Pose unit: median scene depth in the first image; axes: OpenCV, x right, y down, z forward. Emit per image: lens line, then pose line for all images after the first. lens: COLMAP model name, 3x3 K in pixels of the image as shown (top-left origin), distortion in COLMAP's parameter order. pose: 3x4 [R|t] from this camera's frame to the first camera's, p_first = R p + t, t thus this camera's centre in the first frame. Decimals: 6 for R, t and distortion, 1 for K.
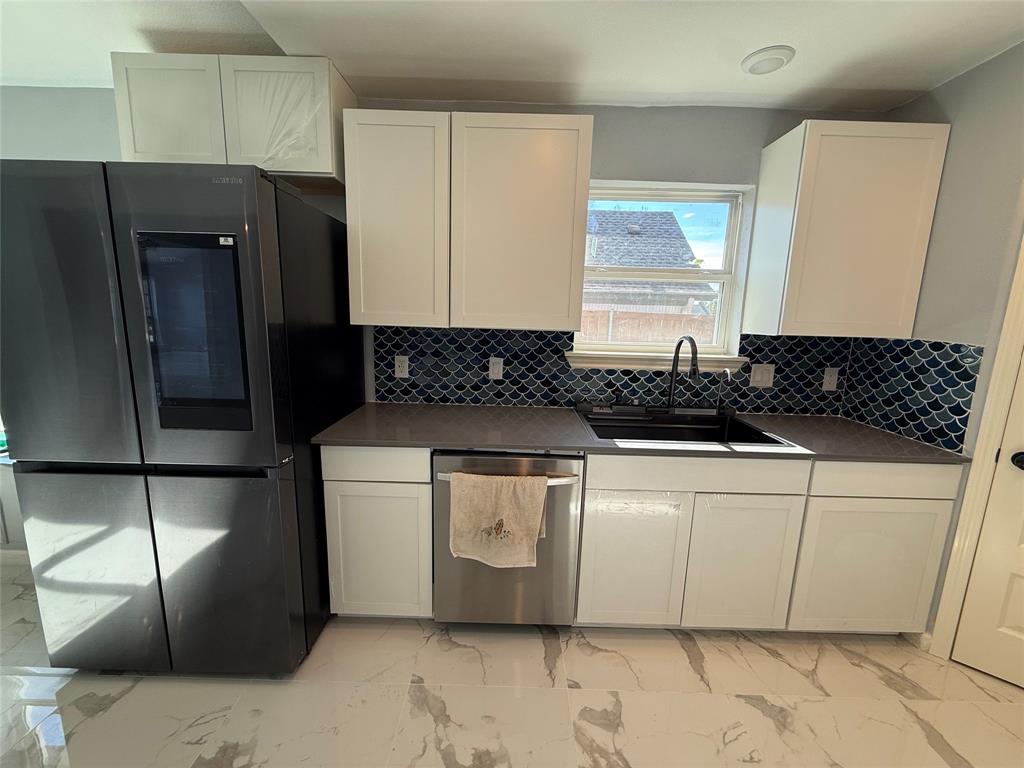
lens RADIAL K [[406.8, 0, 514.1], [0, 406.8, 382.4], [0, 0, 1]] dist [-0.005096, 0.001193]
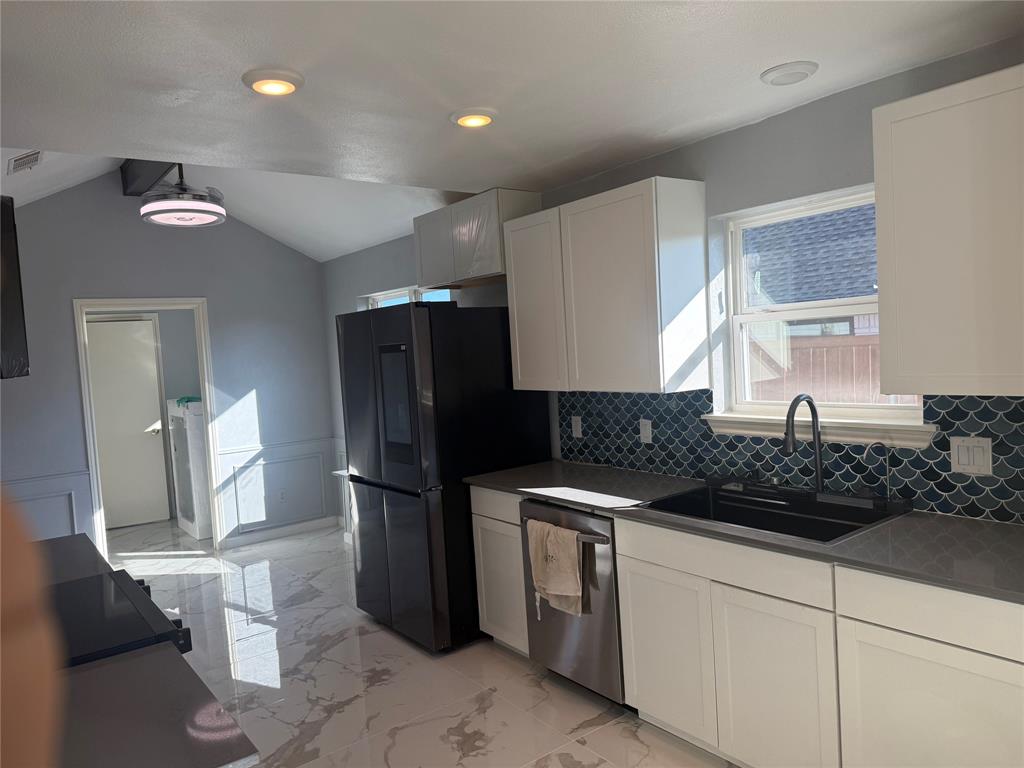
lens RADIAL K [[720.9, 0, 515.8], [0, 720.9, 383.2], [0, 0, 1]] dist [0.044662, -0.066430]
pose [[0.606227, -0.023594, -0.794941, 1.079196], [-0.057327, 0.995663, -0.073269, -0.006003], [0.793223, 0.089990, 0.602246, -0.220901]]
